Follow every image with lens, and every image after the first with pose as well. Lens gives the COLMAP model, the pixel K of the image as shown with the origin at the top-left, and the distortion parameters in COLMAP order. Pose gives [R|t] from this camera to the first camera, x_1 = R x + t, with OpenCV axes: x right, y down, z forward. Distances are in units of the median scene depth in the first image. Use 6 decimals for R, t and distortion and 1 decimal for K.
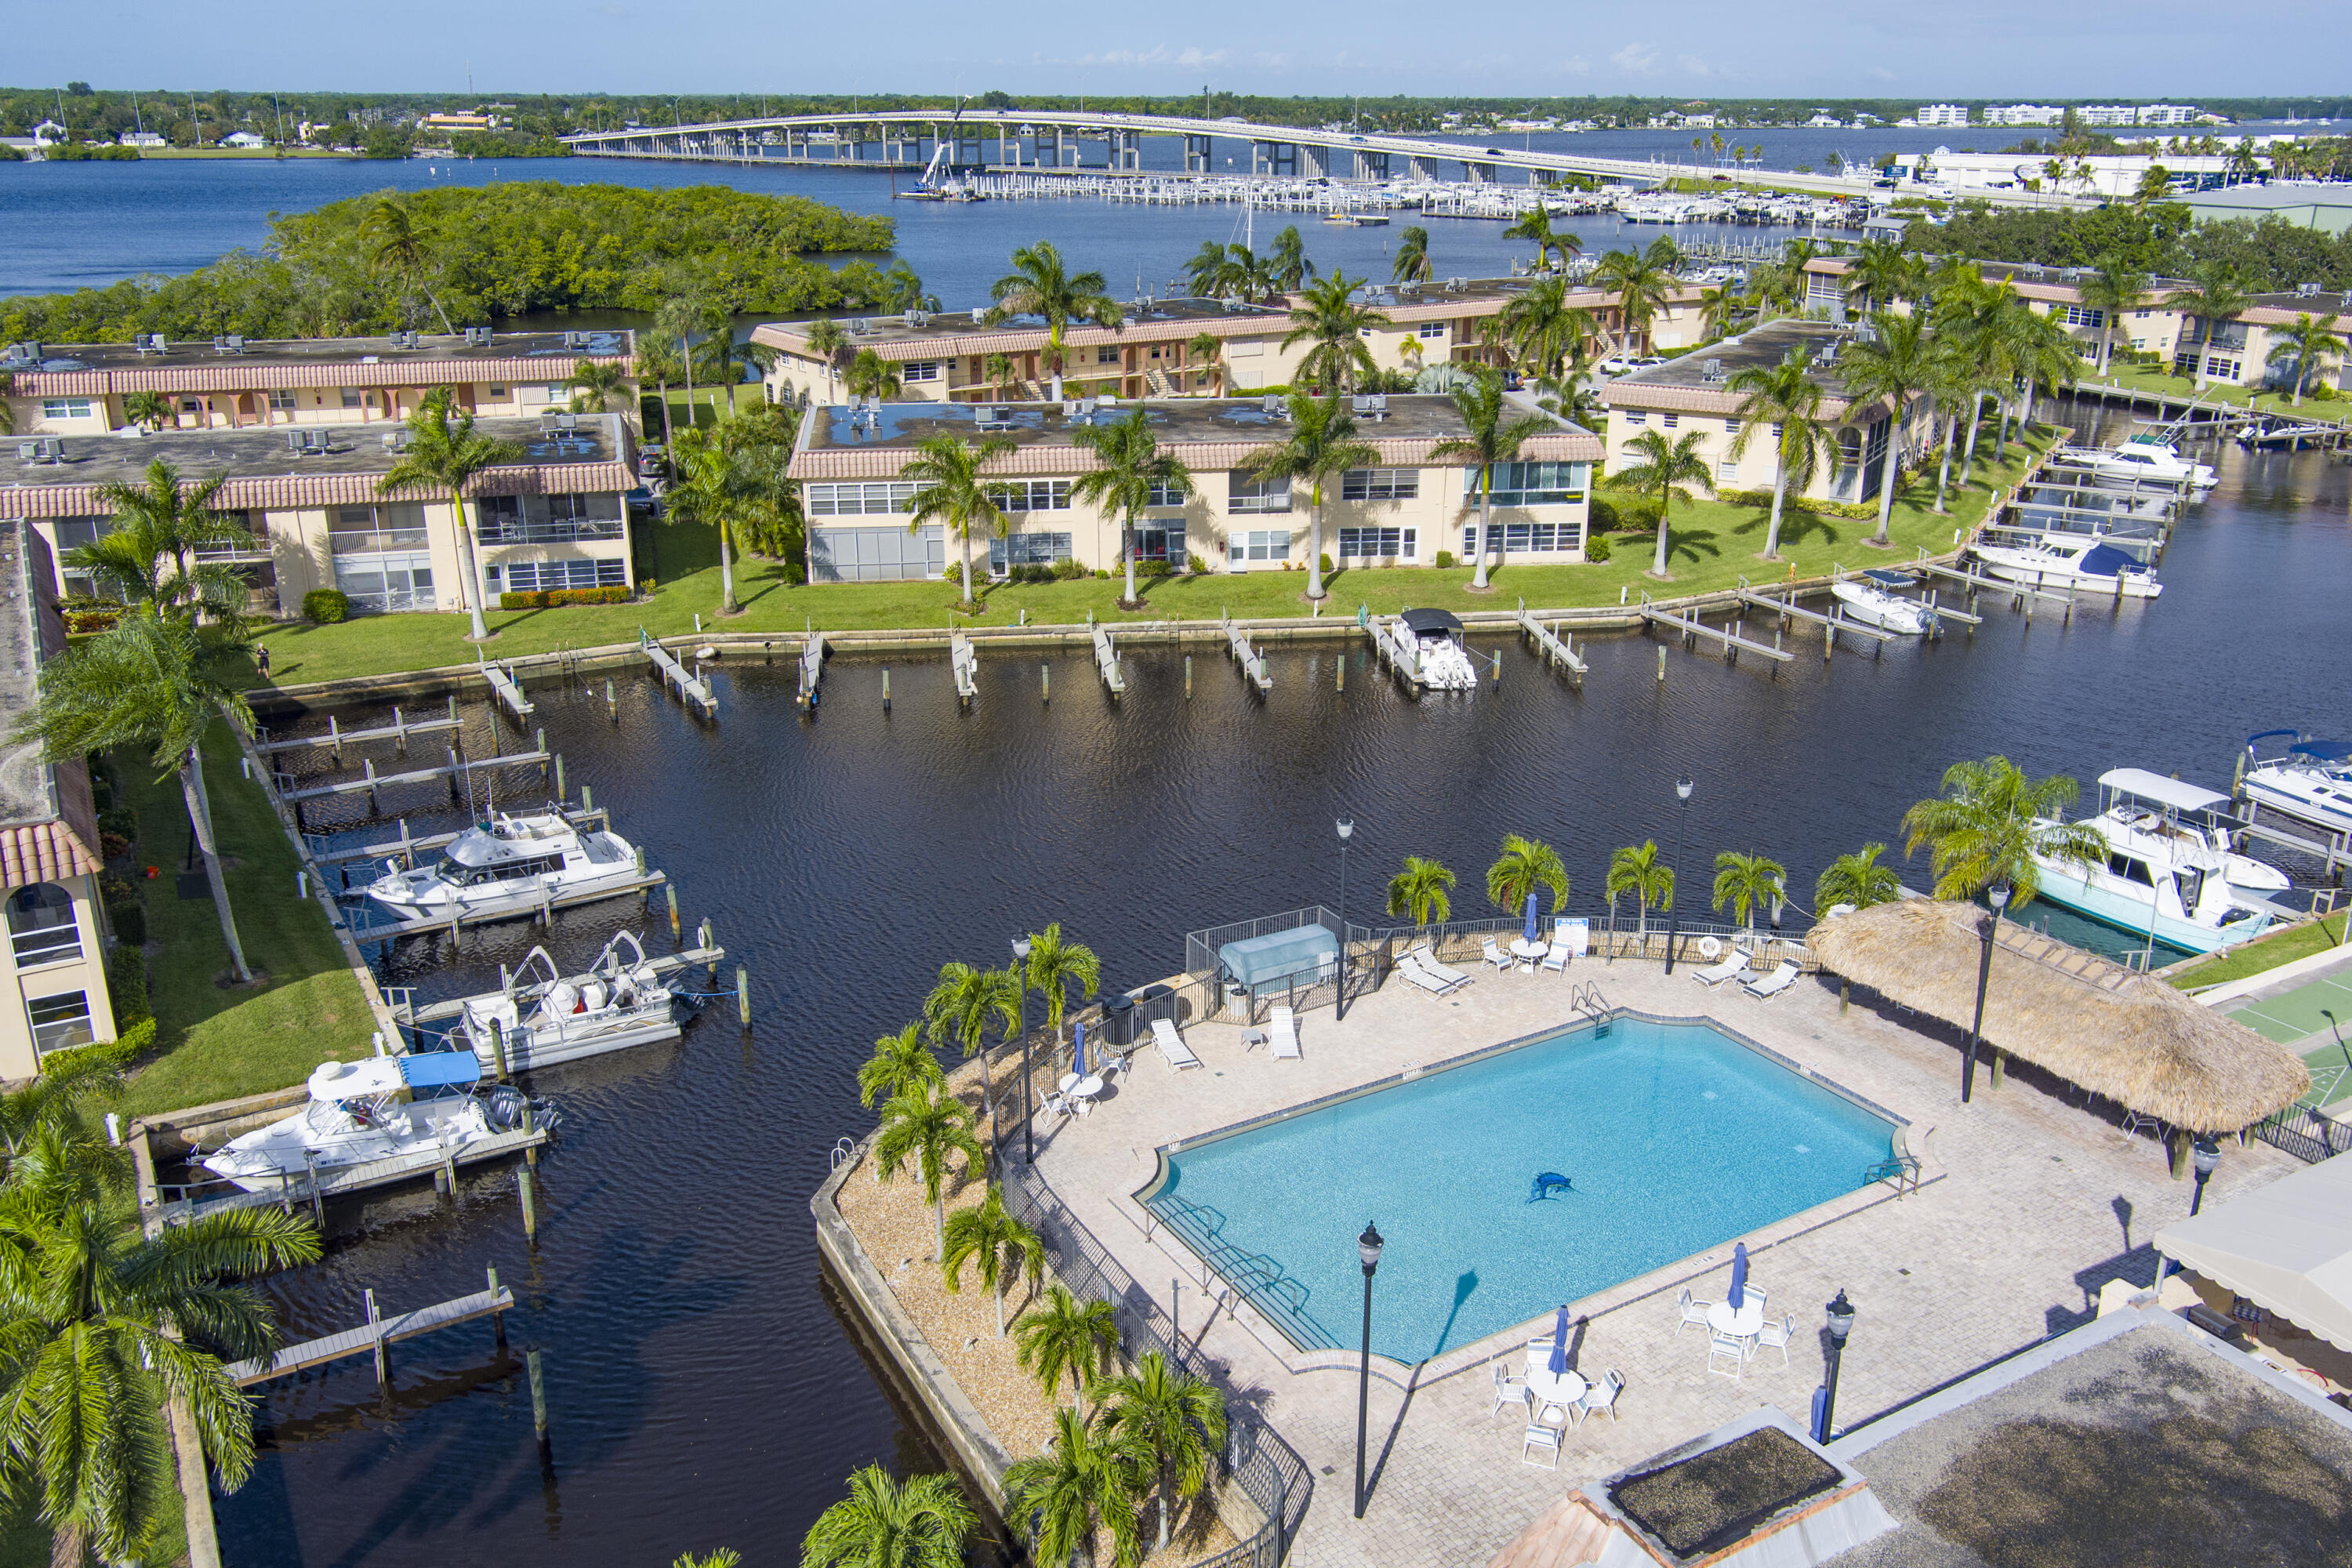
lens RADIAL K [[1948.7, 0, 1174.0], [0, 1948.7, 785.5], [0, 0, 1]] dist [0.003904, 0.014146]
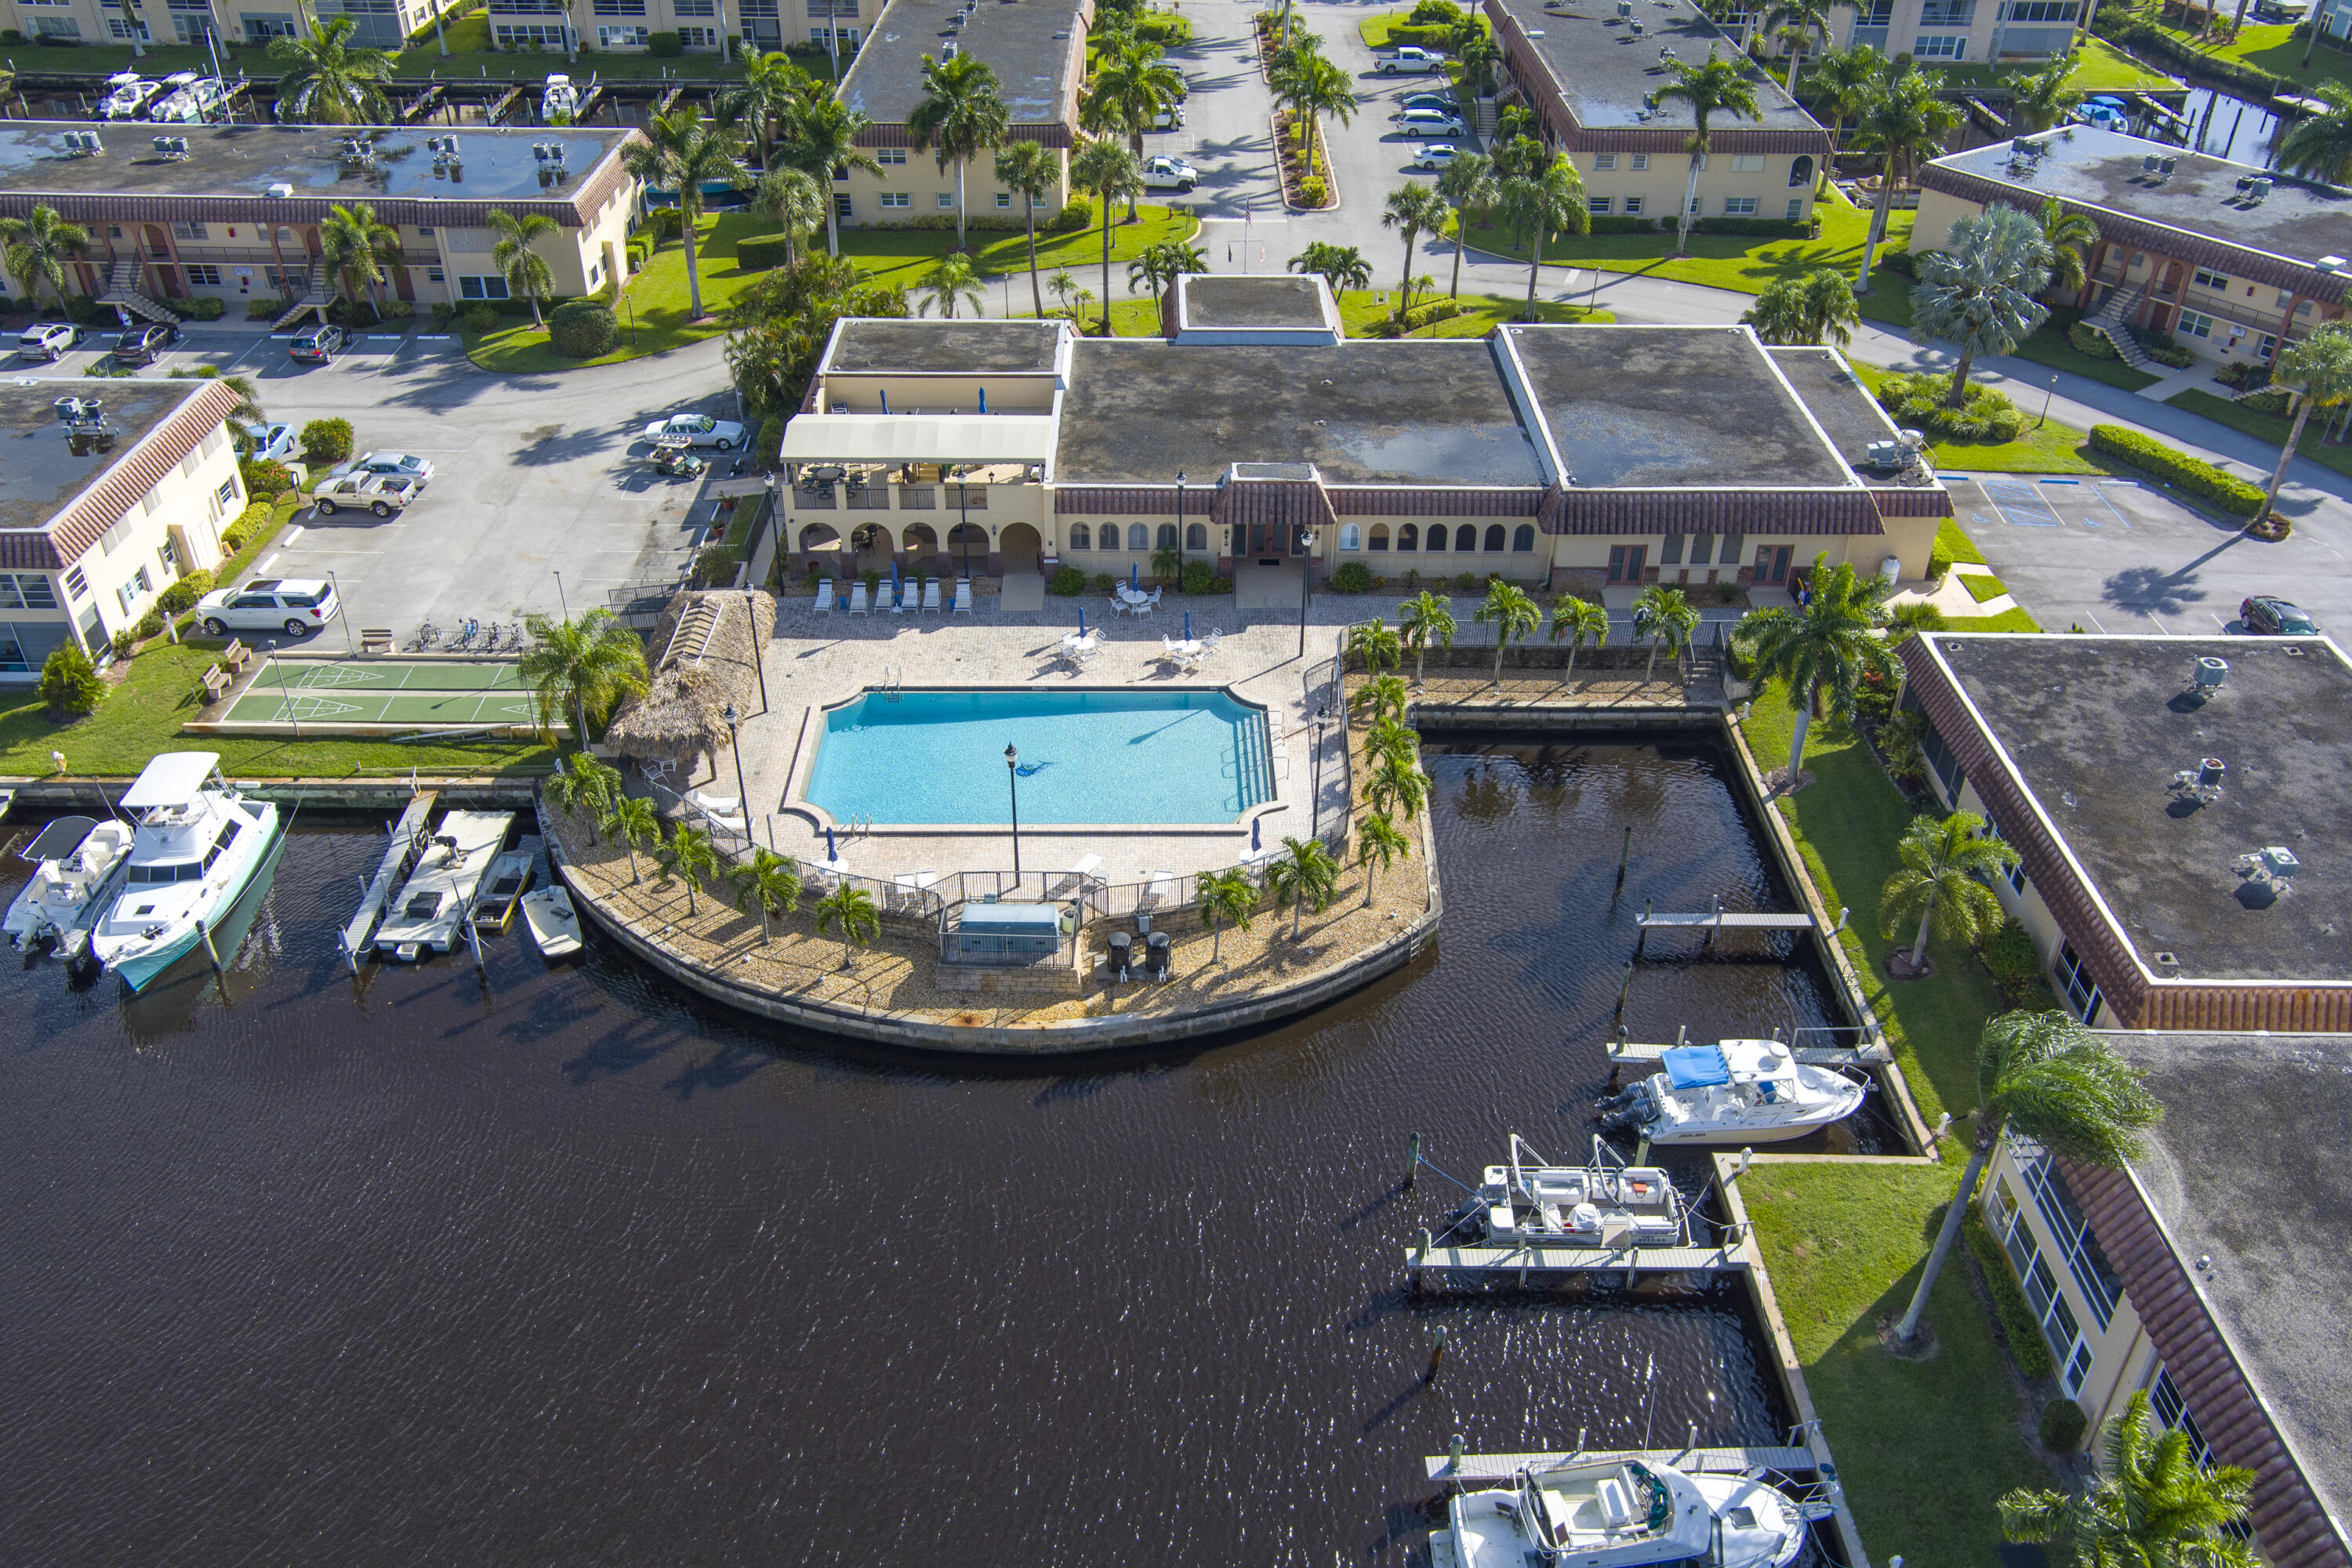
lens RADIAL K [[1893.5, 0, 1178.5], [0, 1893.5, 792.1], [0, 0, 1]] dist [0.006427, 0.013054]
pose [[-0.867400, -0.287018, 0.406494, -0.245859], [0.158621, 0.614796, 0.772571, -0.428831], [-0.471653, 0.734607, -0.487747, 0.744417]]
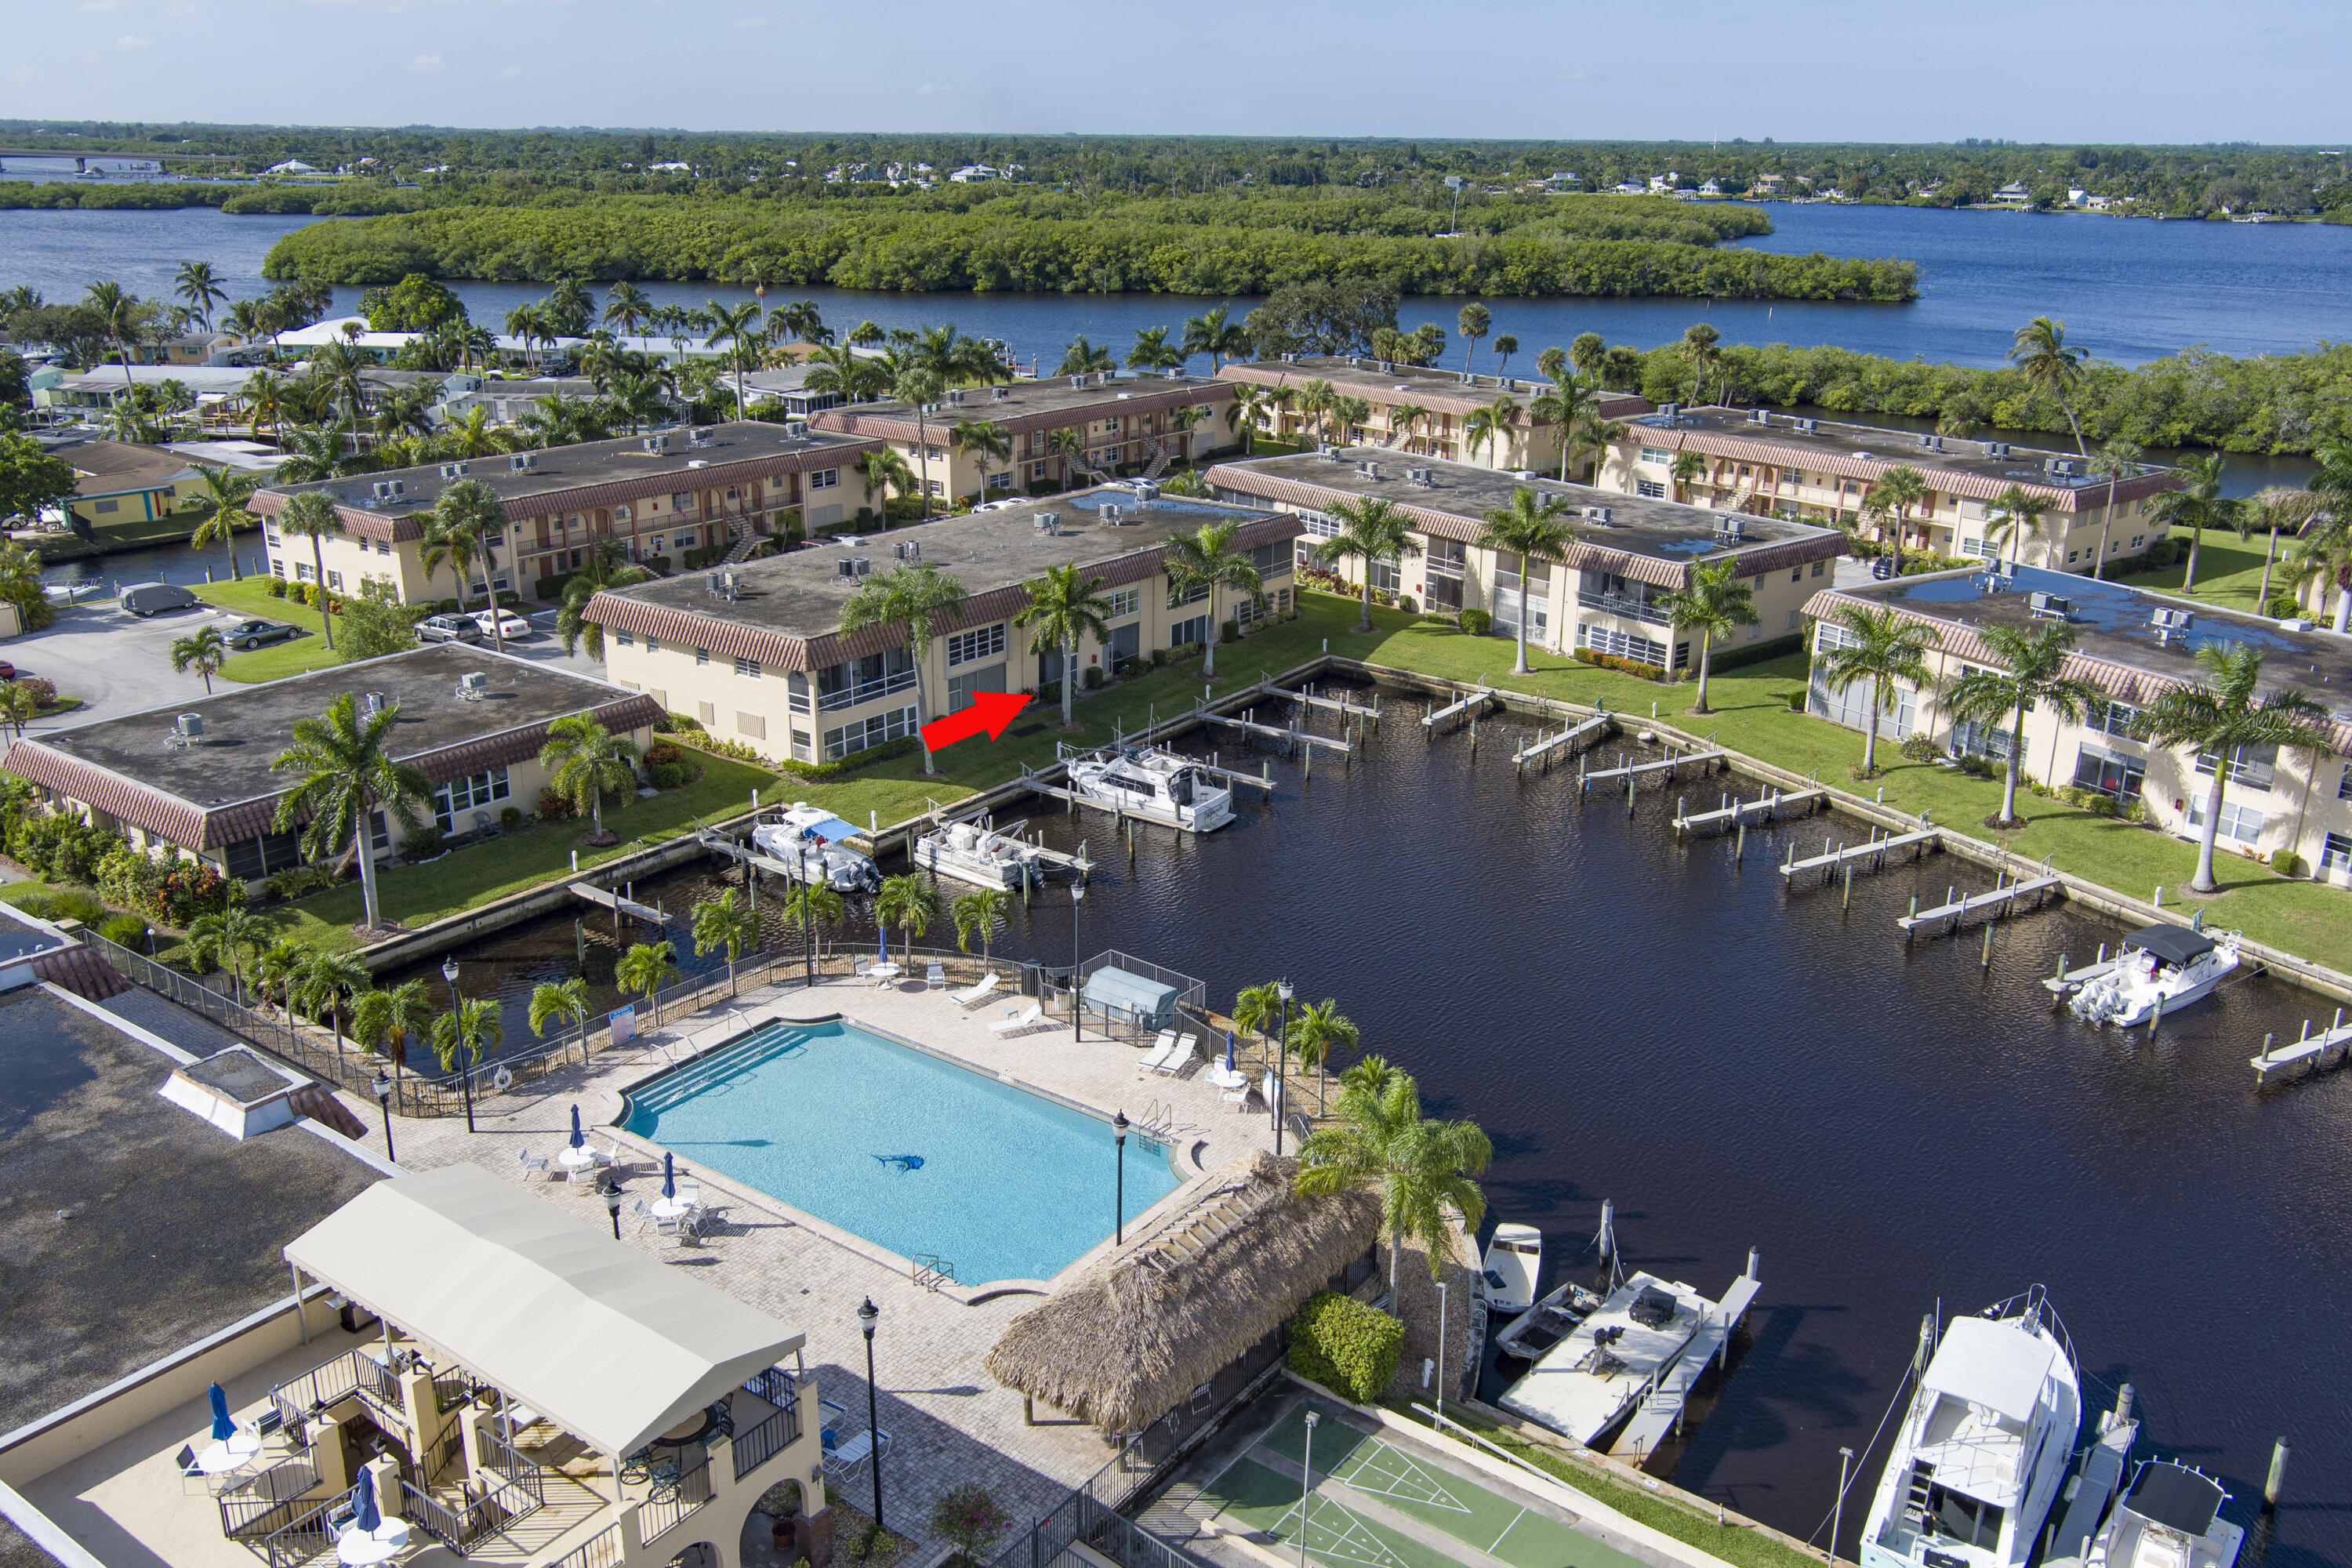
lens RADIAL K [[1893.5, 0, 1178.5], [0, 1893.5, 792.1], [0, 0, 1]] dist [0.006427, 0.013054]
pose [[0.393186, 0.305507, -0.867220, 0.552776], [-0.317816, 0.930206, 0.183602, -0.136008], [0.862785, 0.203426, 0.462839, 0.222980]]
